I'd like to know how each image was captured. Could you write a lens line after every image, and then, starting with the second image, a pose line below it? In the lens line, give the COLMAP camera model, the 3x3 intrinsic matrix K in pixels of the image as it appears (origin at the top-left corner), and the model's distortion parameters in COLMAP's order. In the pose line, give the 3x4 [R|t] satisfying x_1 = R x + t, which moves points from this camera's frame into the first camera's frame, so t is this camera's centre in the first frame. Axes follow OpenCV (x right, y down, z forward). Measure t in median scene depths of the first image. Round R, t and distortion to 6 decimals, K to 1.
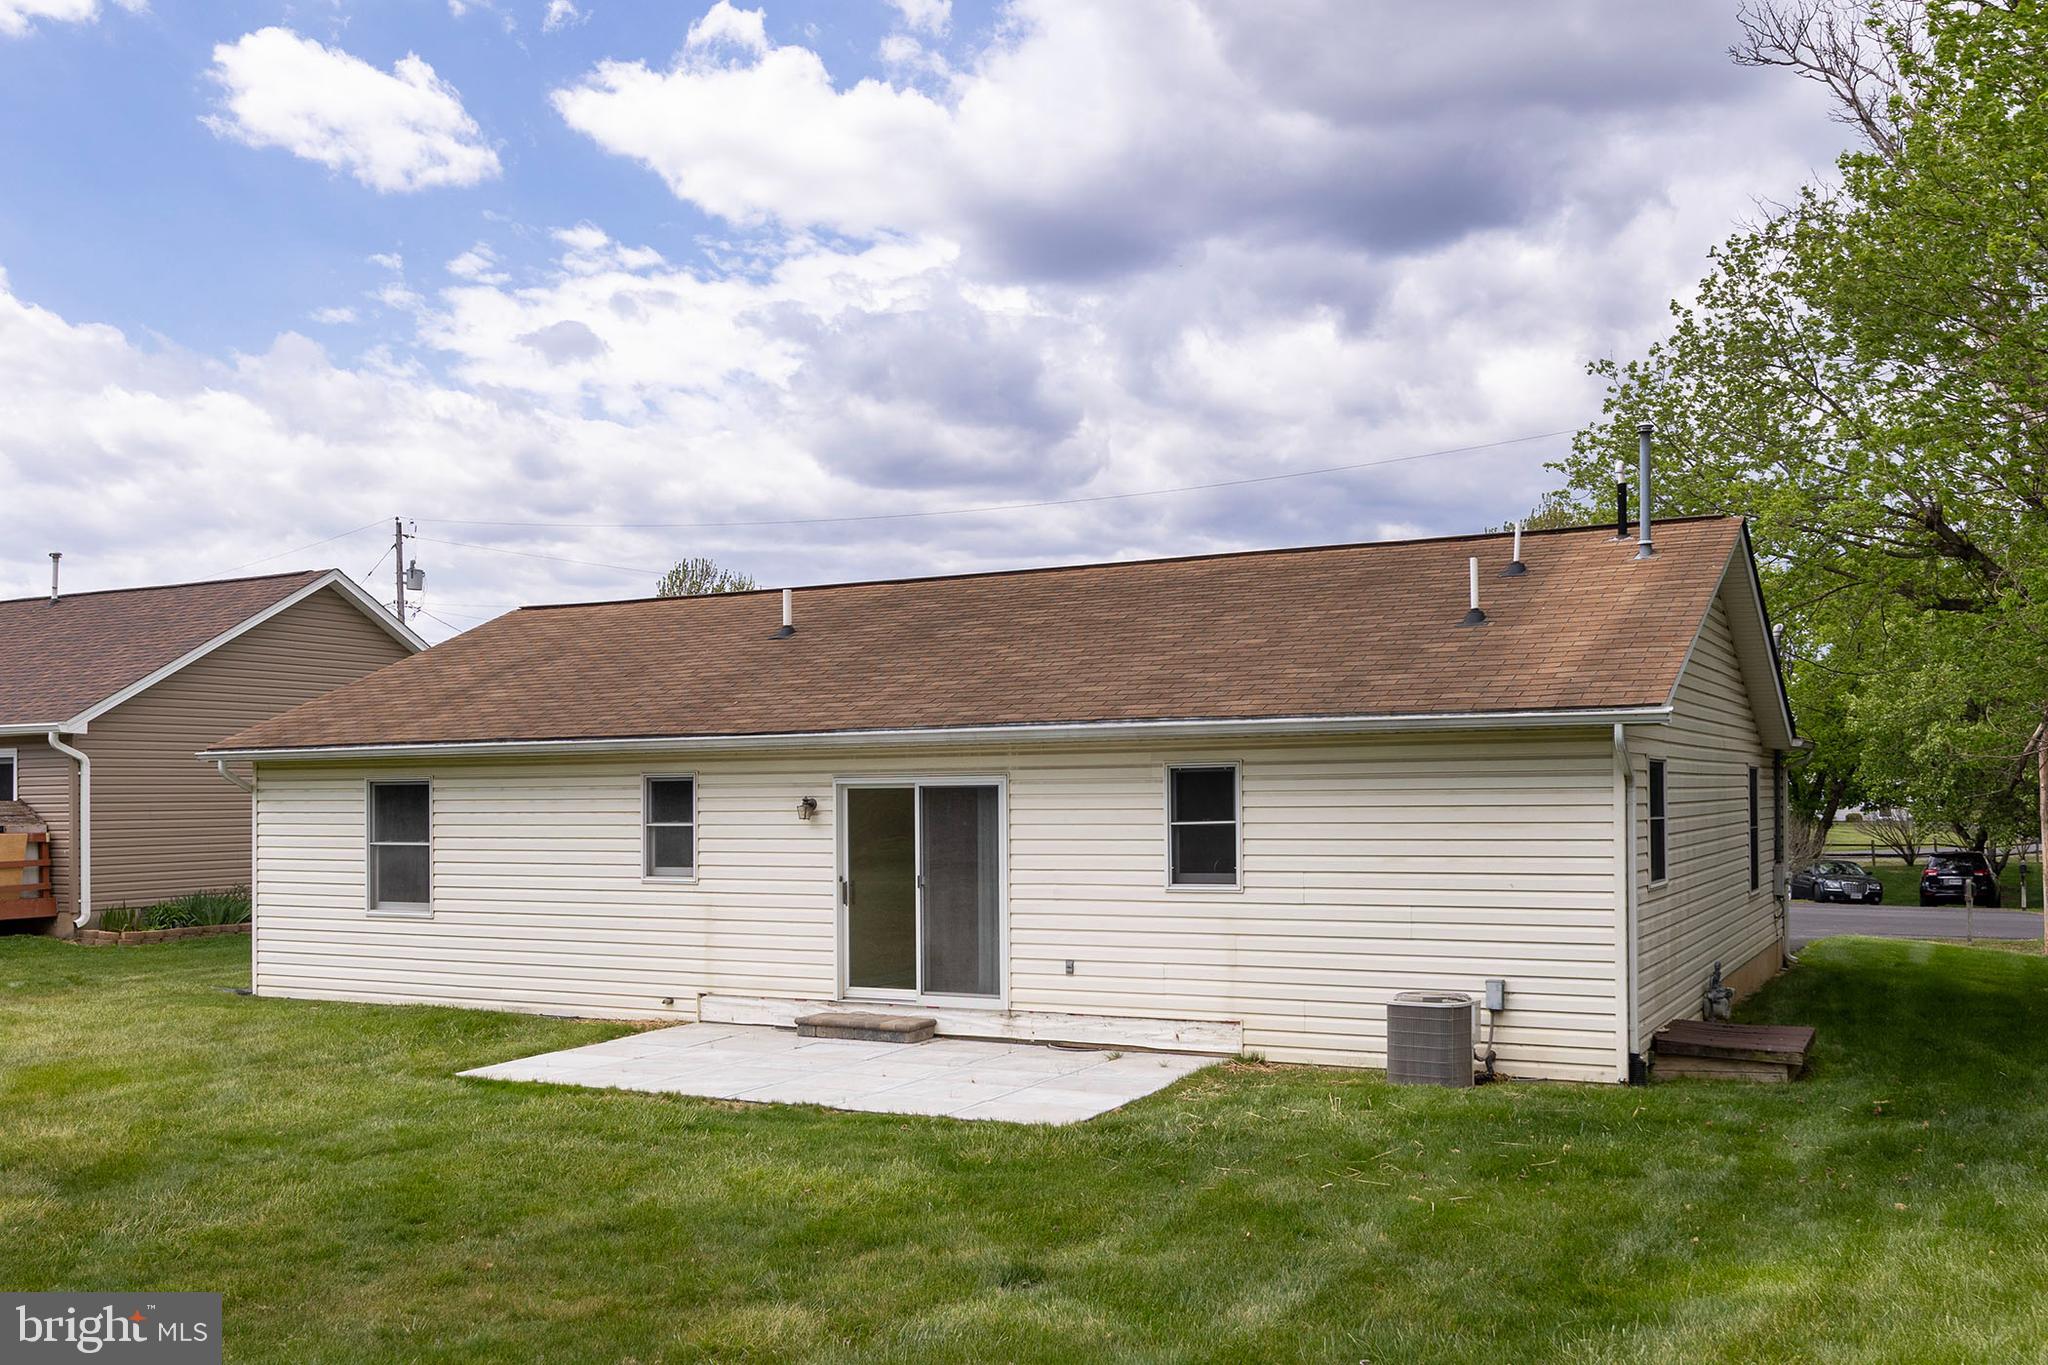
lens RADIAL K [[1659.0, 0, 1024.0], [0, 1659.0, 682.5], [0, 0, 1]] dist [-0.010410, -0.003090]
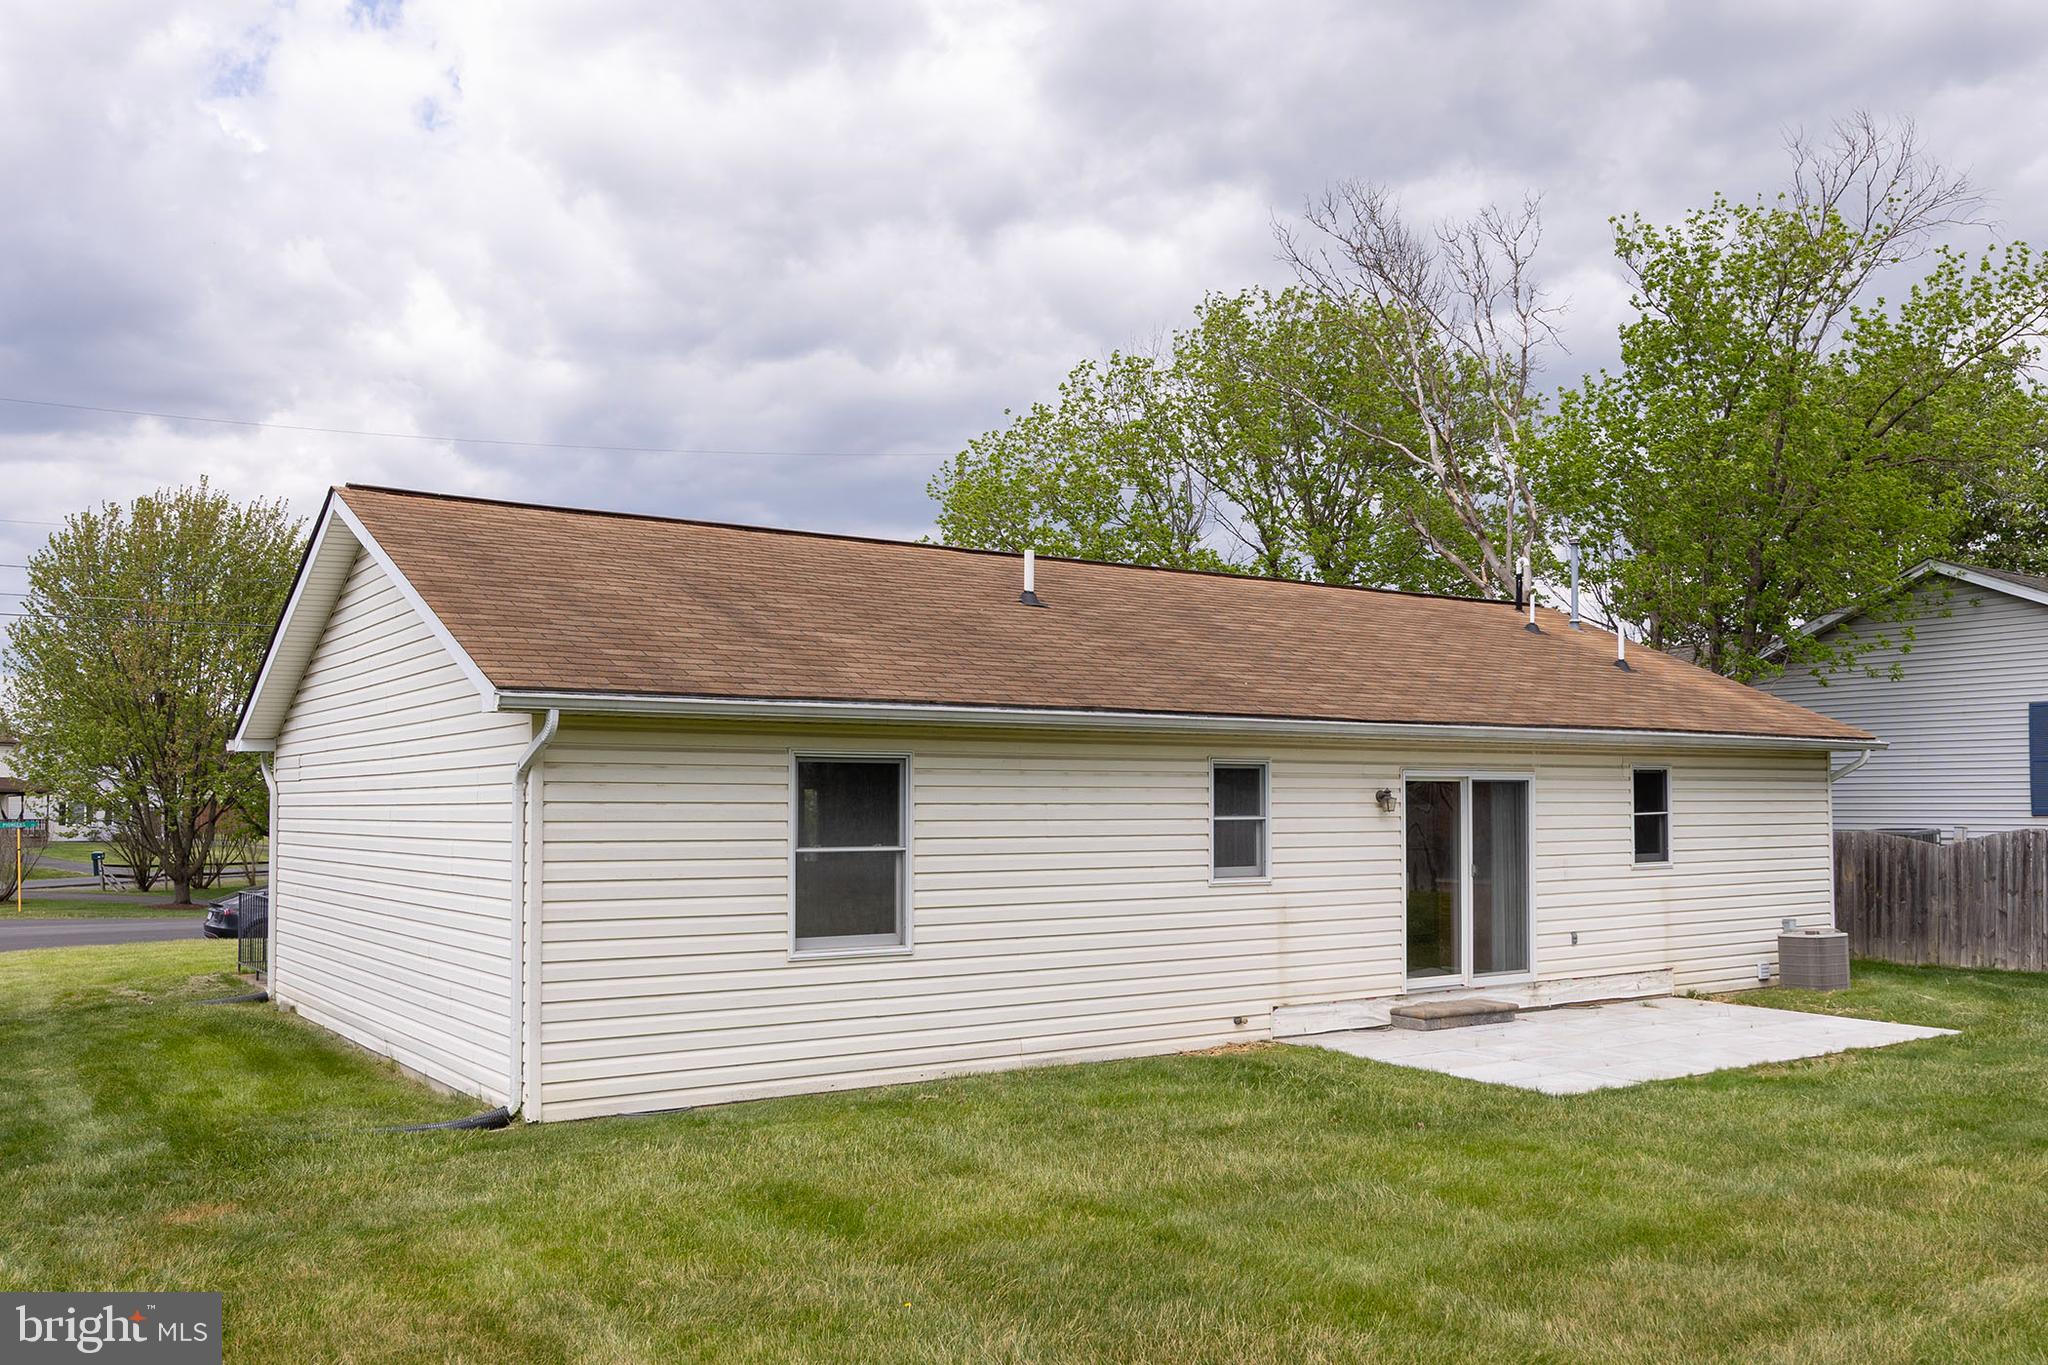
lens RADIAL K [[1659.0, 0, 1024.0], [0, 1659.0, 682.5], [0, 0, 1]] dist [-0.010410, -0.003090]
pose [[0.493020, 0.069587, 0.867230, -1.109114], [-0.065319, 0.996944, -0.042862, 0.063834], [-0.867562, -0.035514, 0.496059, 0.718357]]
